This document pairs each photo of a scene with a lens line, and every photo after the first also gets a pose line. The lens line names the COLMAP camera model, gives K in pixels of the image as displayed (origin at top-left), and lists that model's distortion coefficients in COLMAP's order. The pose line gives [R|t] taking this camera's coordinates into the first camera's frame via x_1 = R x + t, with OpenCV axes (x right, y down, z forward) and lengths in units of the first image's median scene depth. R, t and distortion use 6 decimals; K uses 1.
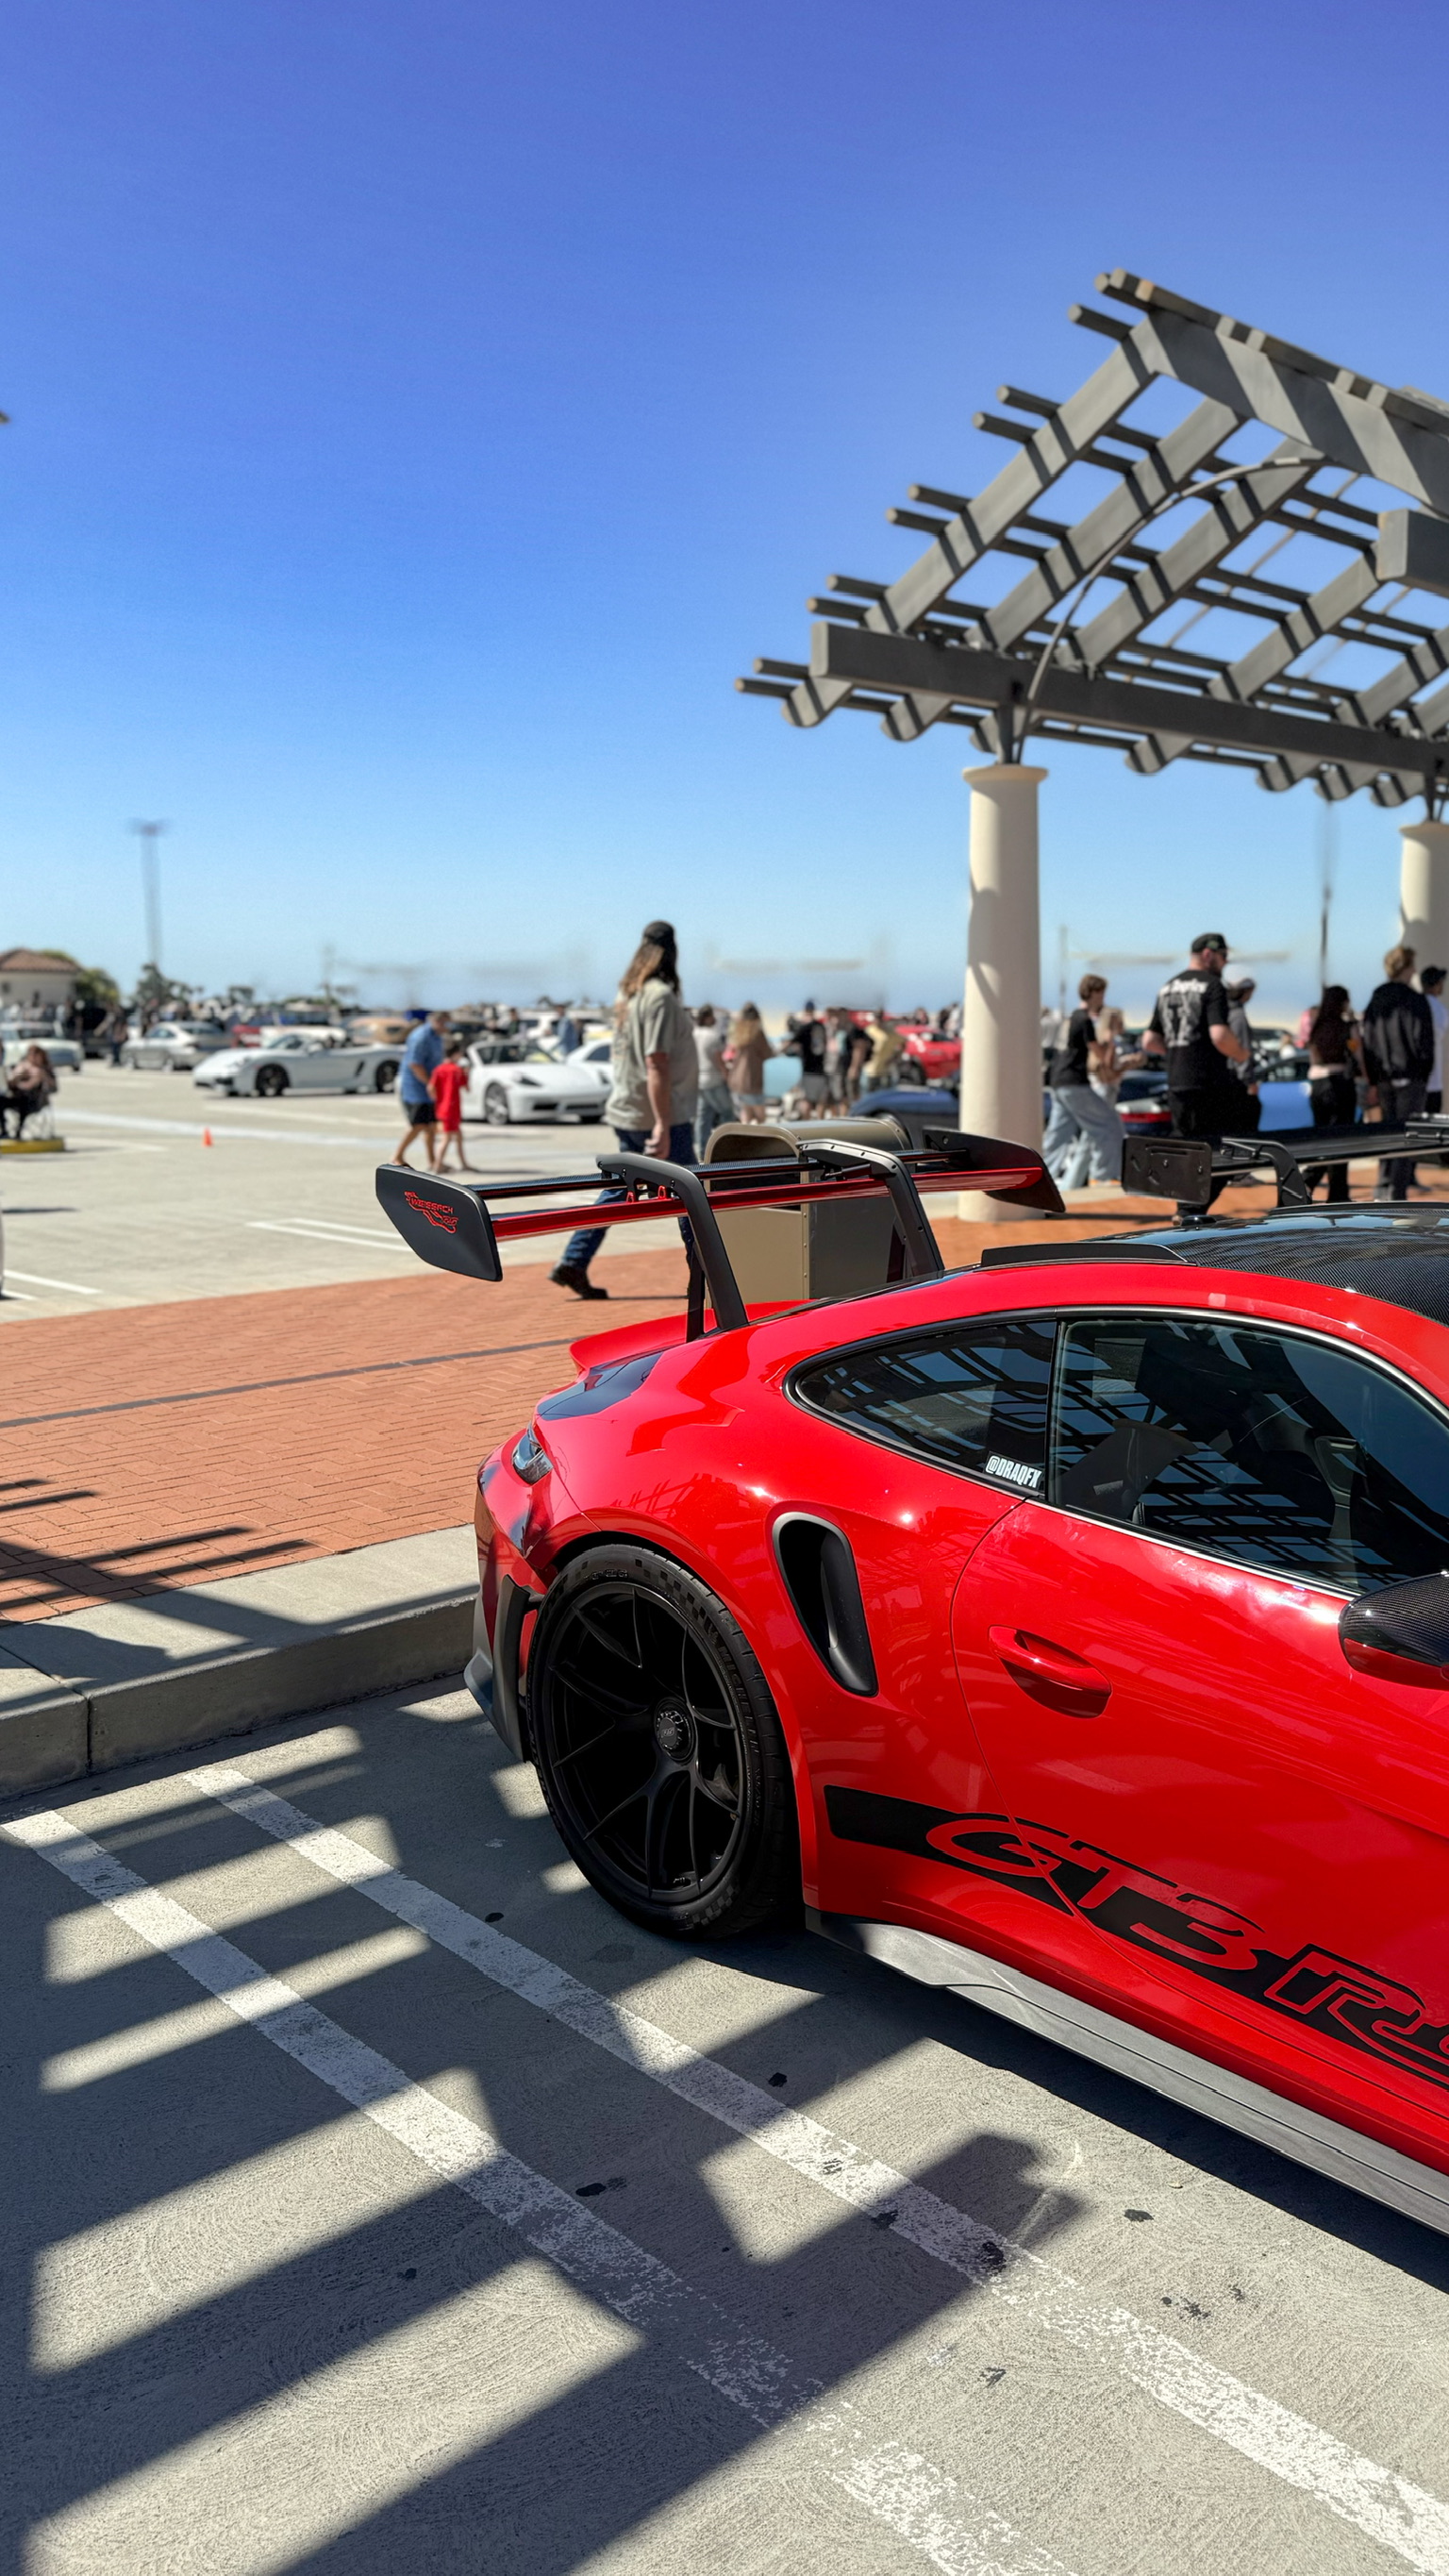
lens RADIAL K [[1841.8, 0, 729.1], [0, 1841.8, 1324.0], [0, 0, 1]] dist [0.095790, -0.273588]
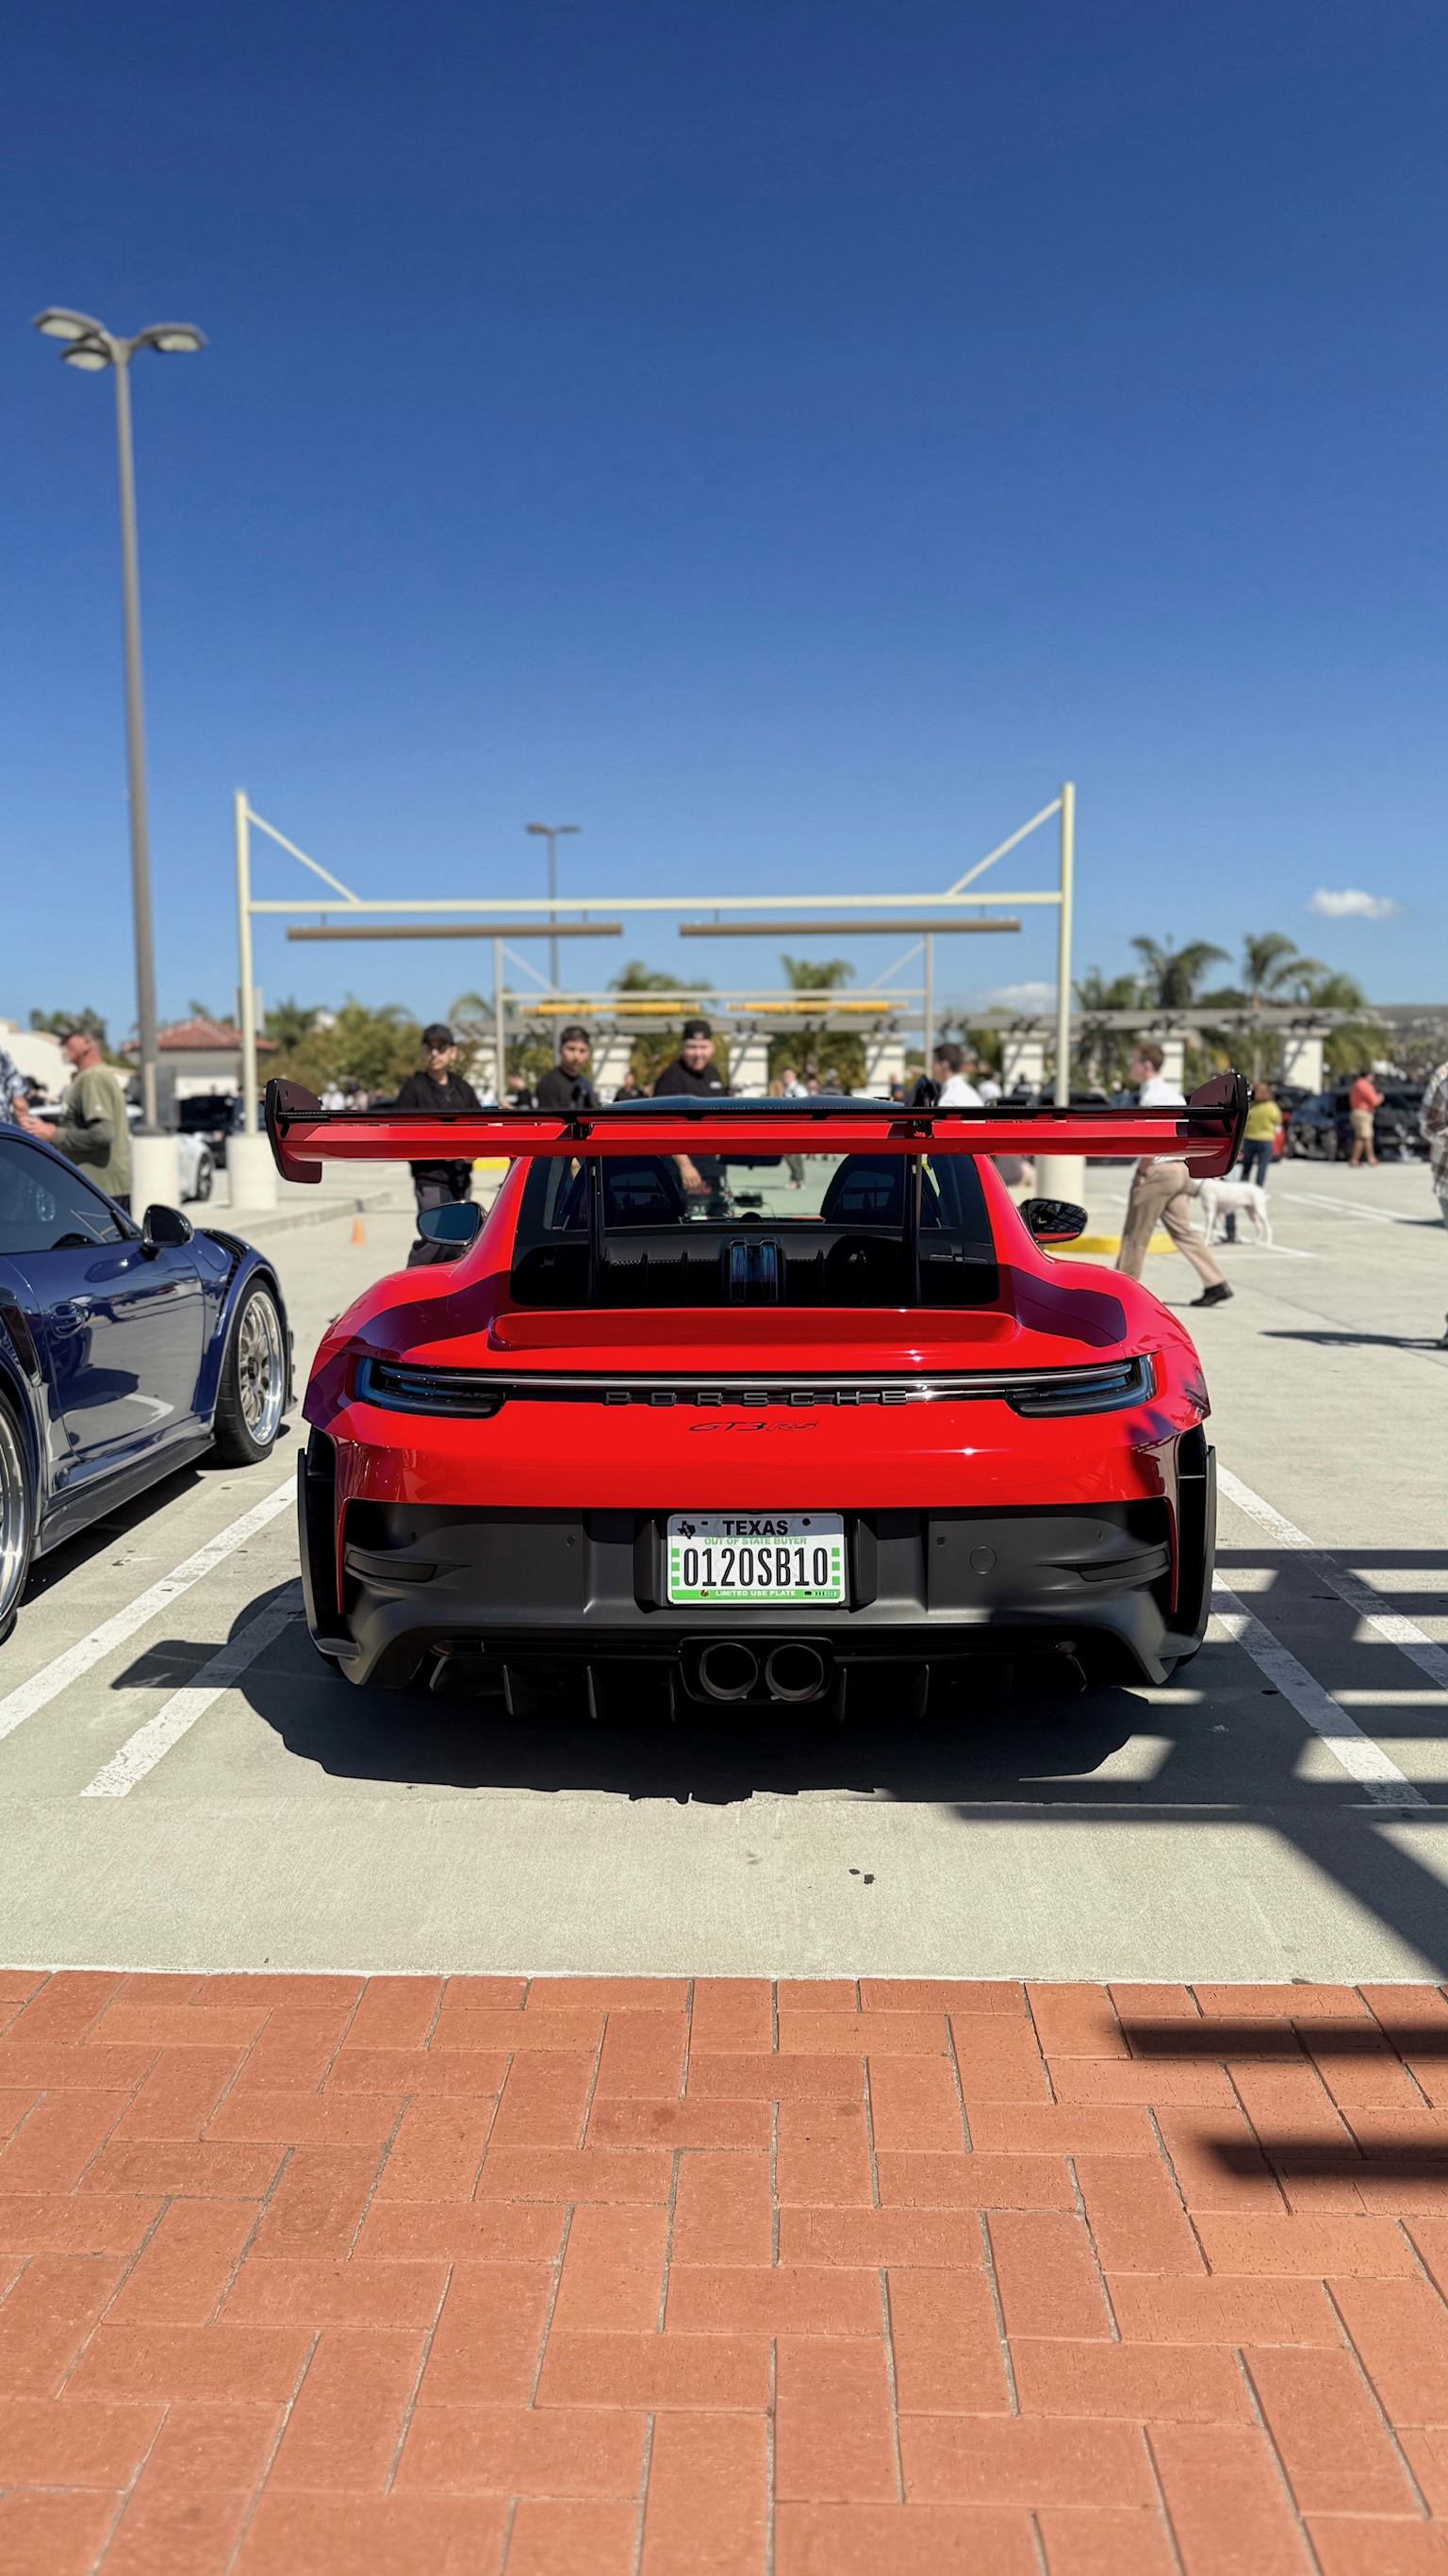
lens RADIAL K [[1841.8, 0, 728.6], [0, 1841.8, 1324.0], [0, 0, 1]] dist [0.095790, -0.273588]
pose [[-0.726622, -0.070766, 0.683384, -0.735084], [0.126776, 0.963790, 0.234600, -0.251877], [-0.675240, 0.257102, -0.691339, 2.178728]]
